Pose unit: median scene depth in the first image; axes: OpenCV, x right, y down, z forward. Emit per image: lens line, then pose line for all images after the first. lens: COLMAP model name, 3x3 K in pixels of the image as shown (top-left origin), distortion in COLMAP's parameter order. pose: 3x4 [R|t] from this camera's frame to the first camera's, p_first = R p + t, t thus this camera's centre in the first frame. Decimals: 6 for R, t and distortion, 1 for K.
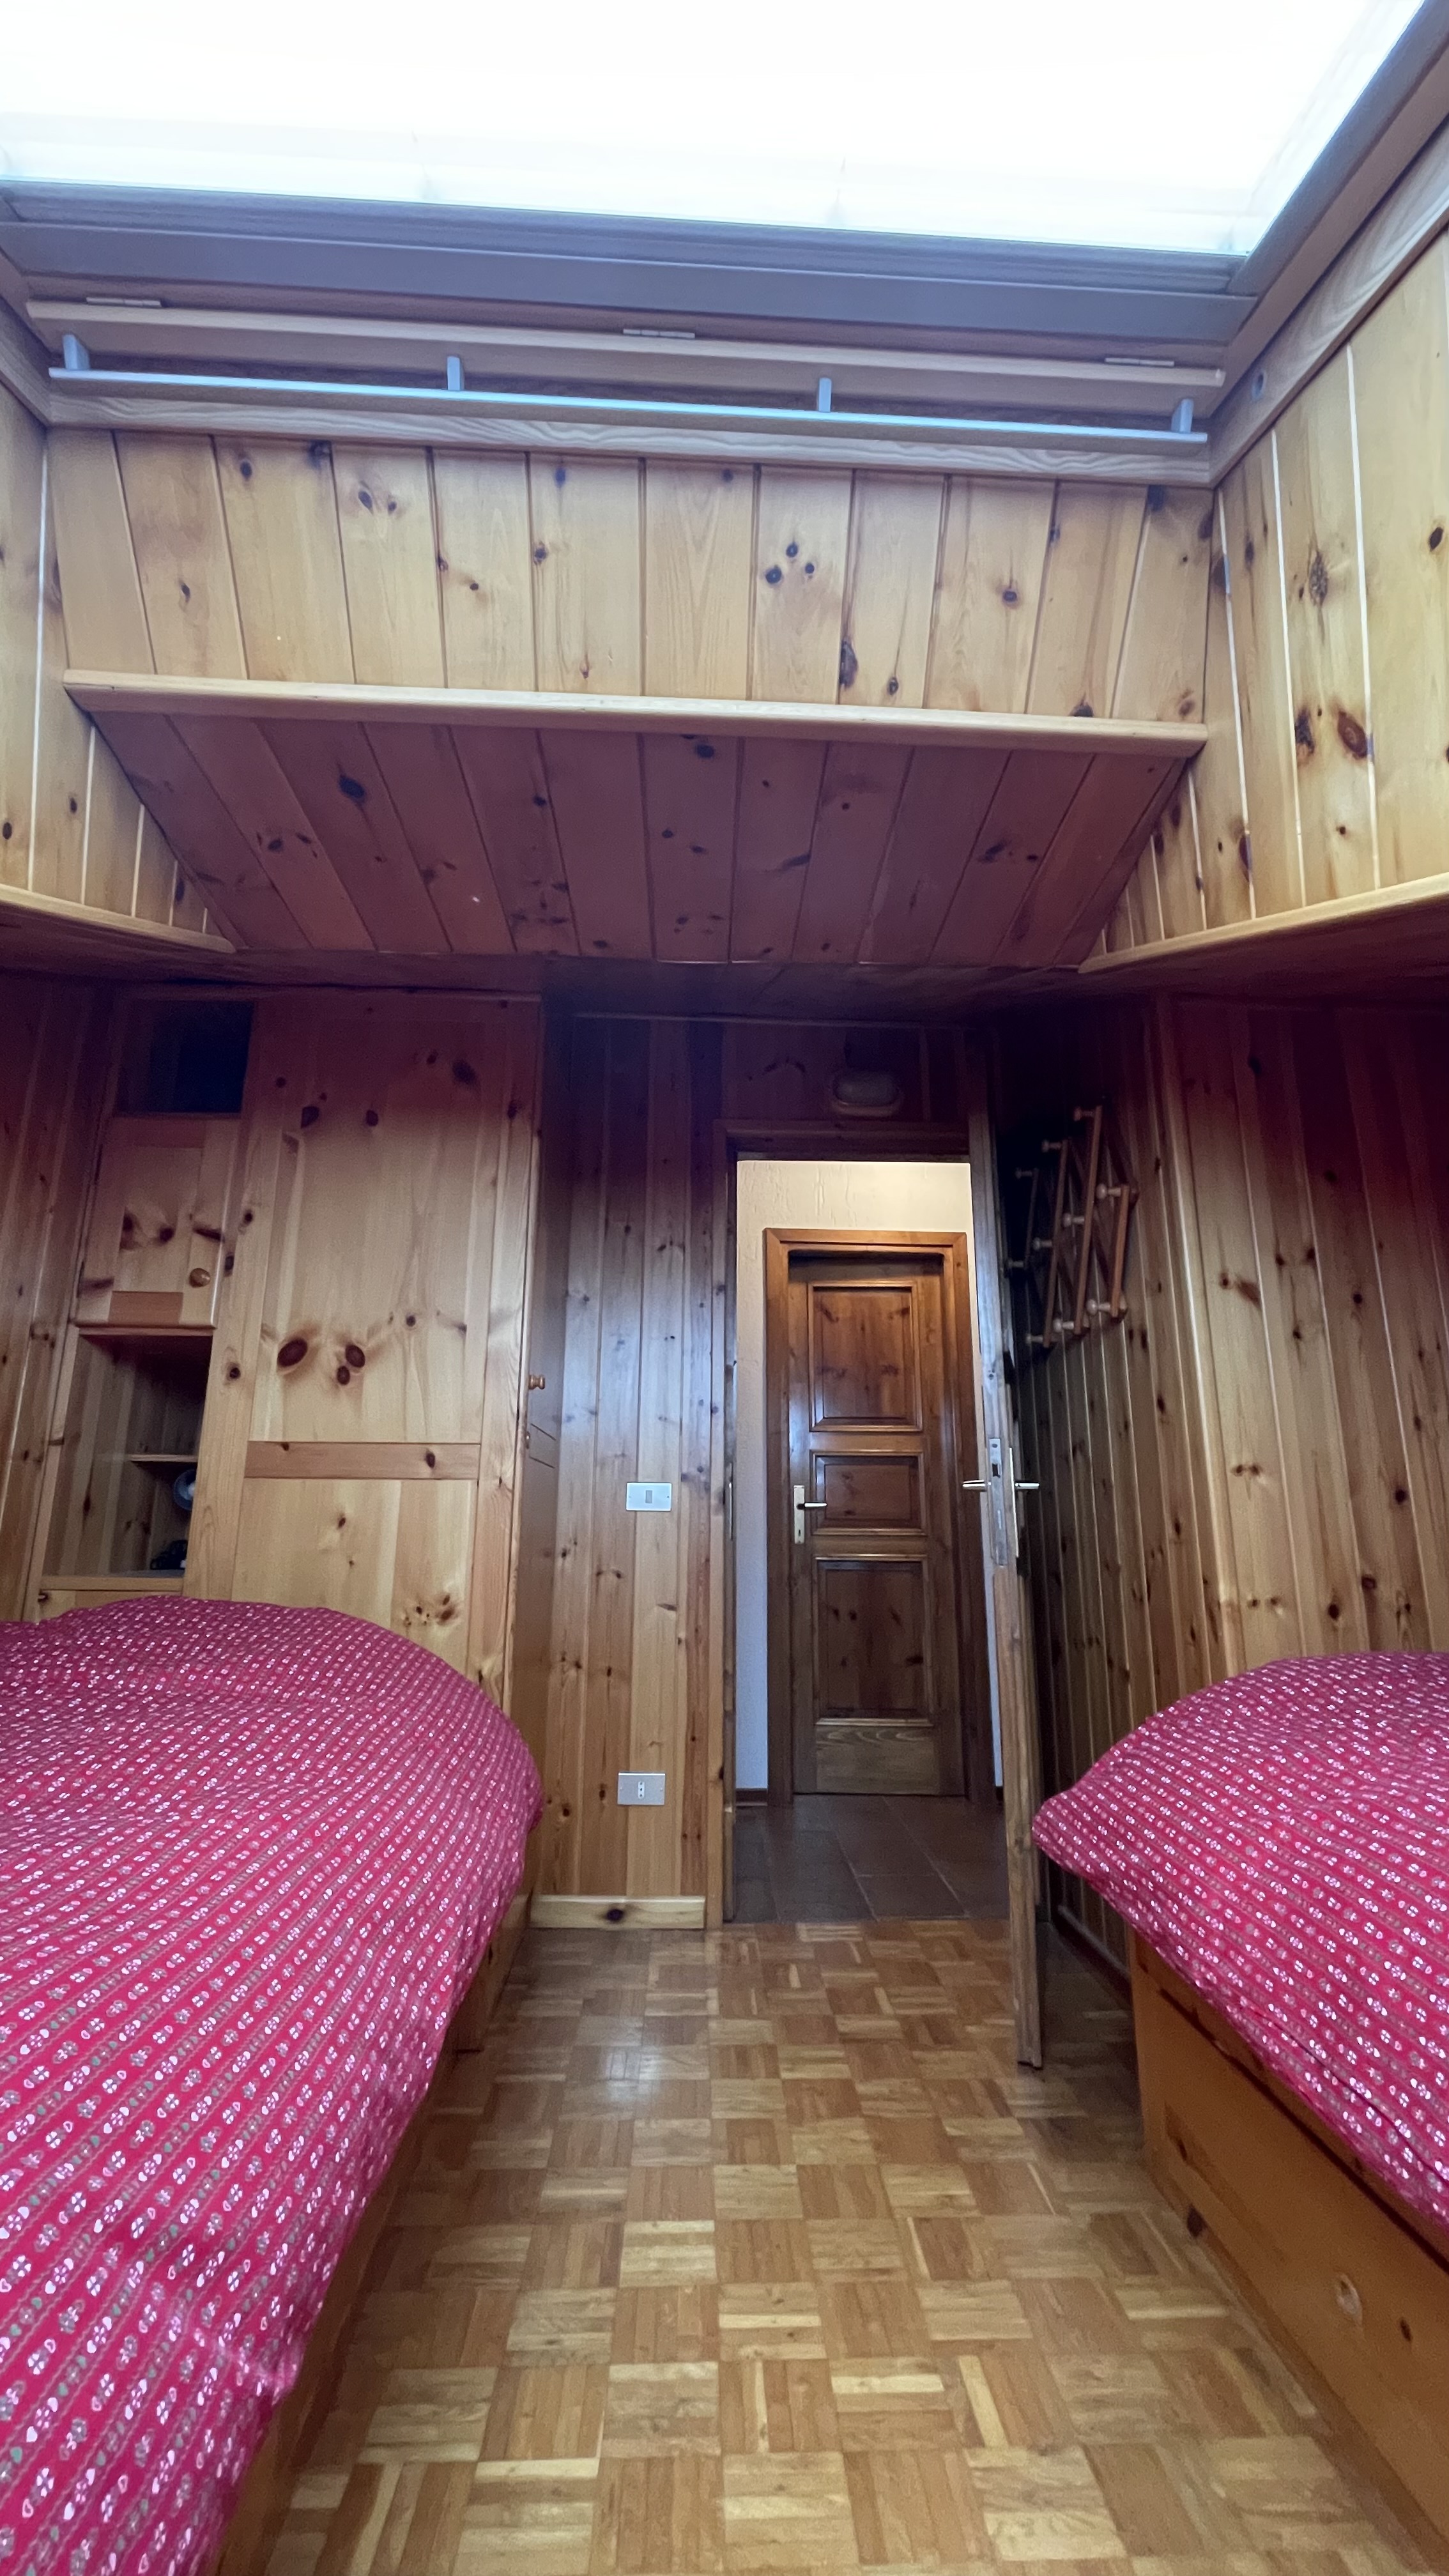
lens RADIAL K [[1036.7, 0, 724.5], [0, 1036.7, 1288.0], [0, 0, 1]] dist [-0.001733, -0.000249]
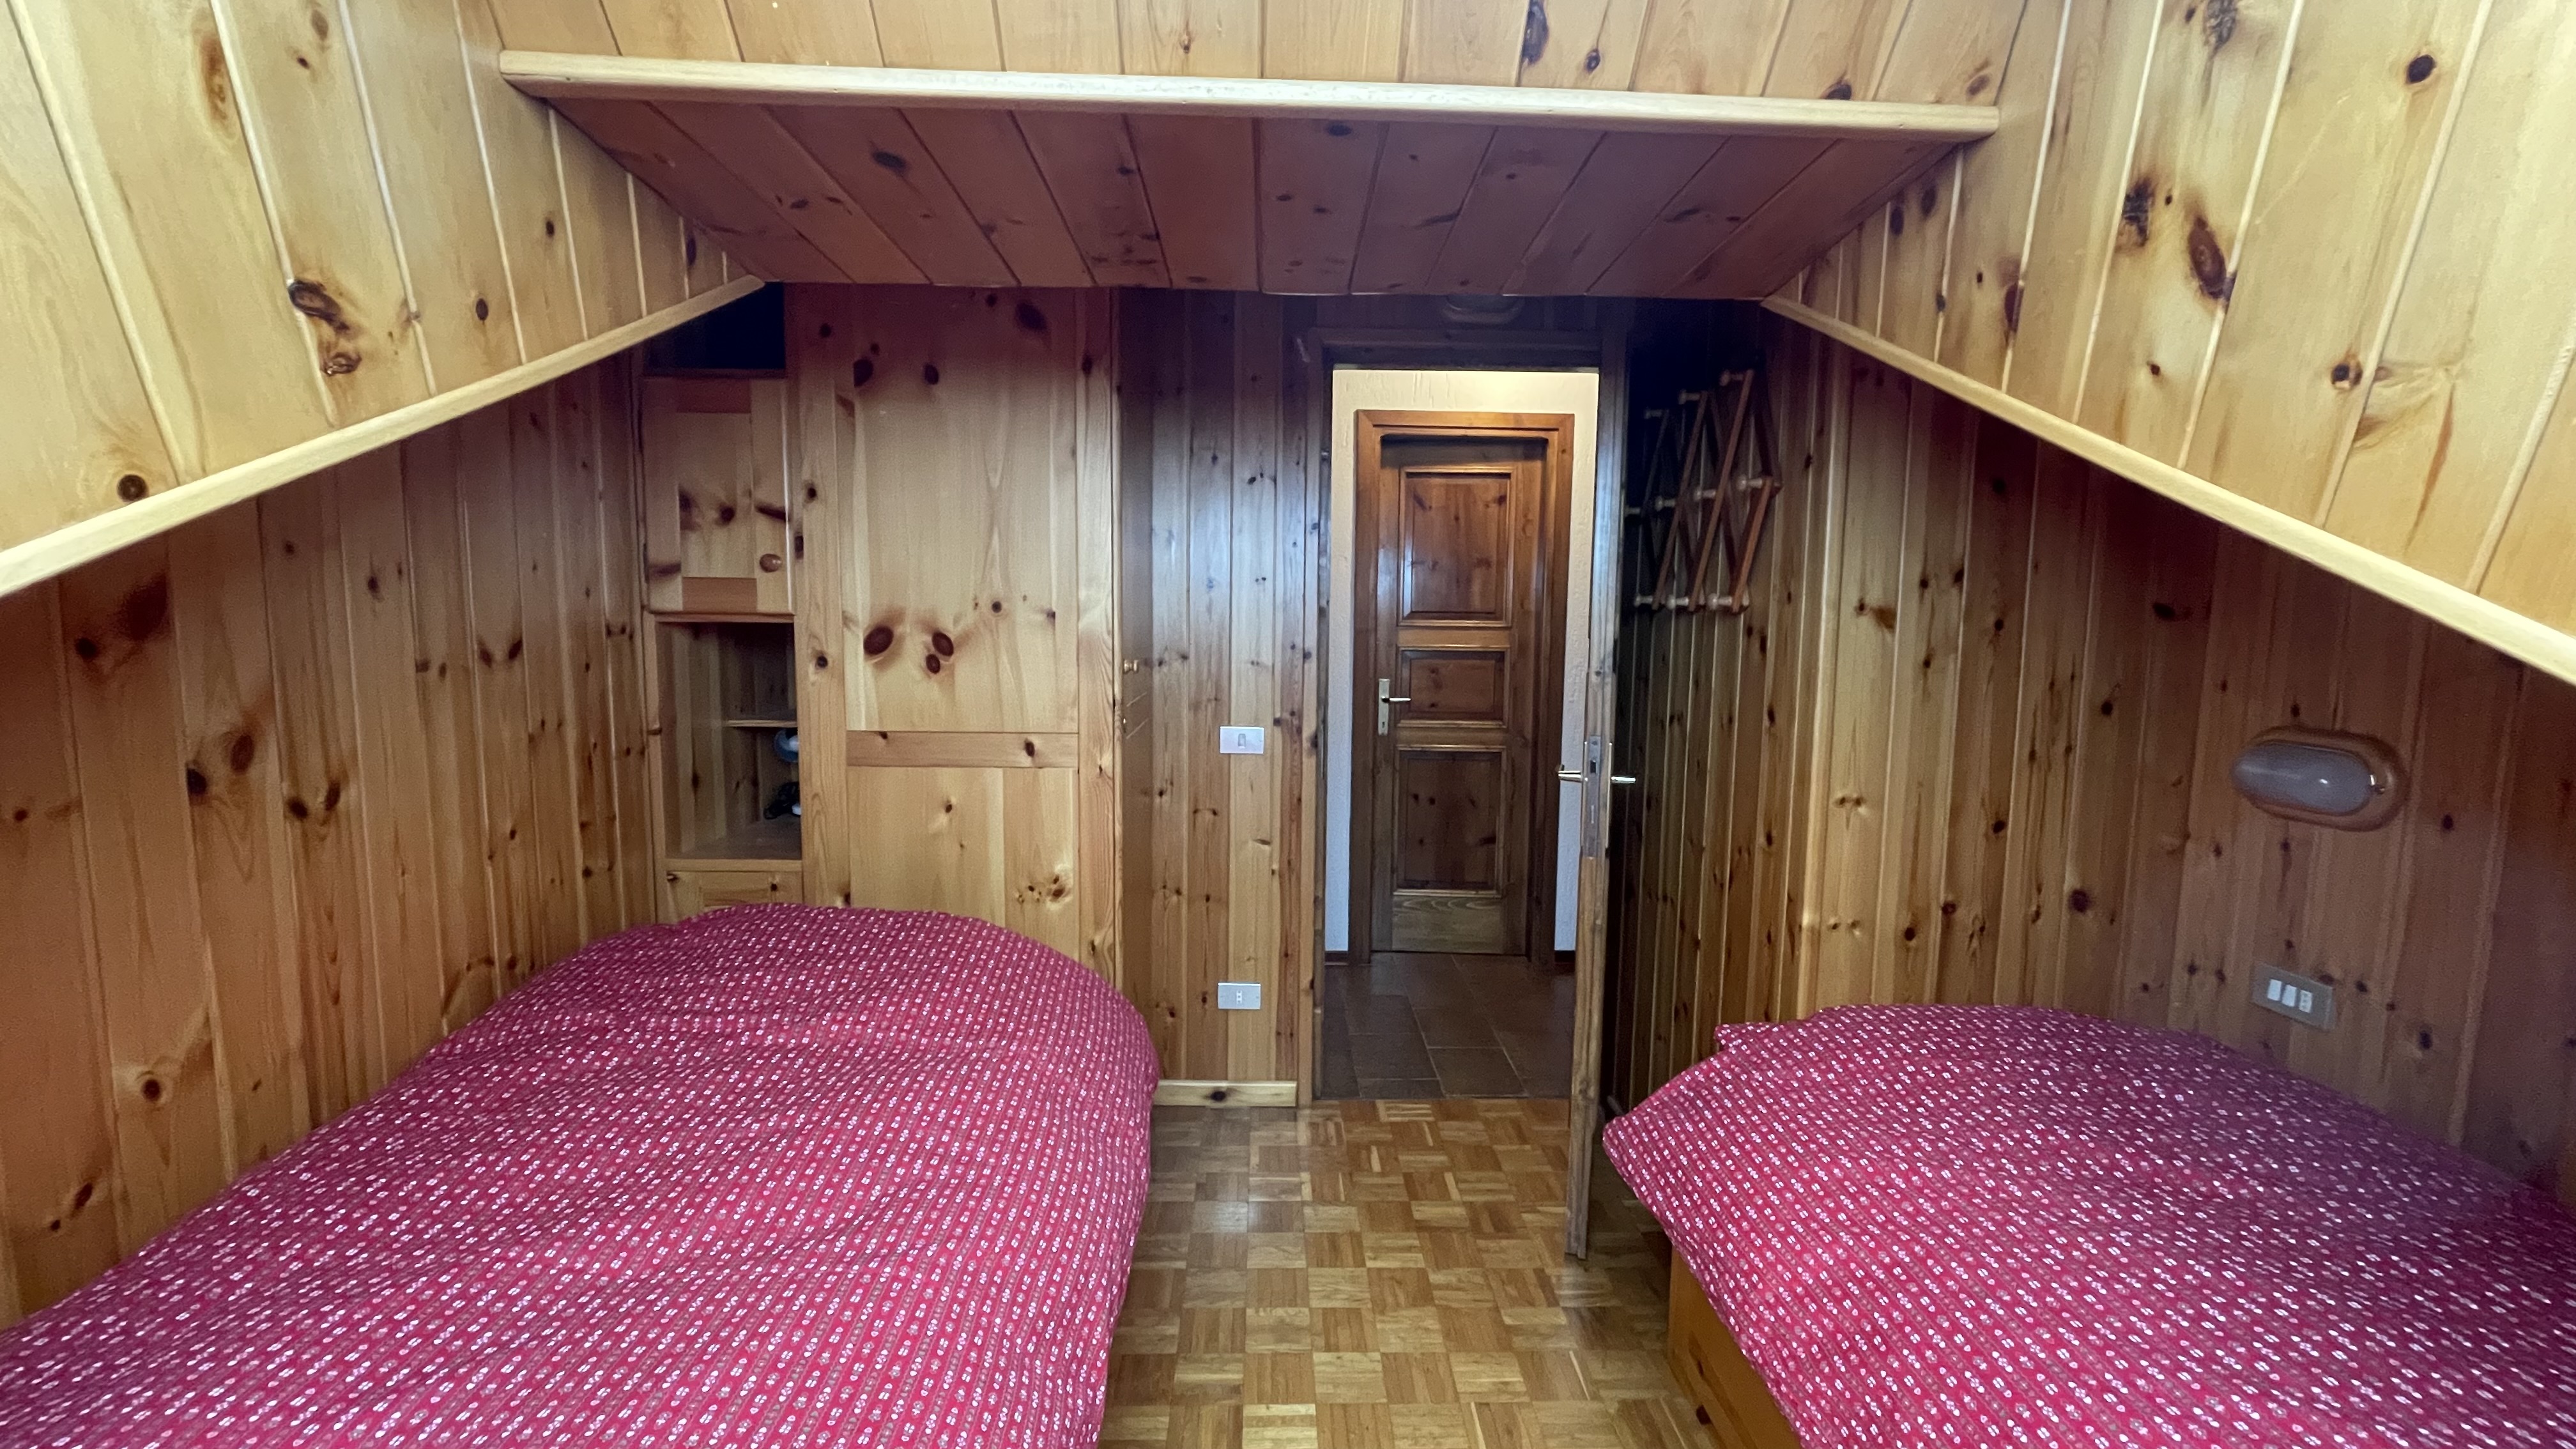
lens RADIAL K [[1036.7, 0, 1286.4], [0, 1036.7, 718.3], [0, 0, 1]] dist [-0.001733, -0.000249]
pose [[0.999936, 0.006562, -0.009241, -0.025650], [-0.003148, 0.944083, 0.329693, -0.190440], [0.010888, -0.329643, 0.944043, 0.064554]]
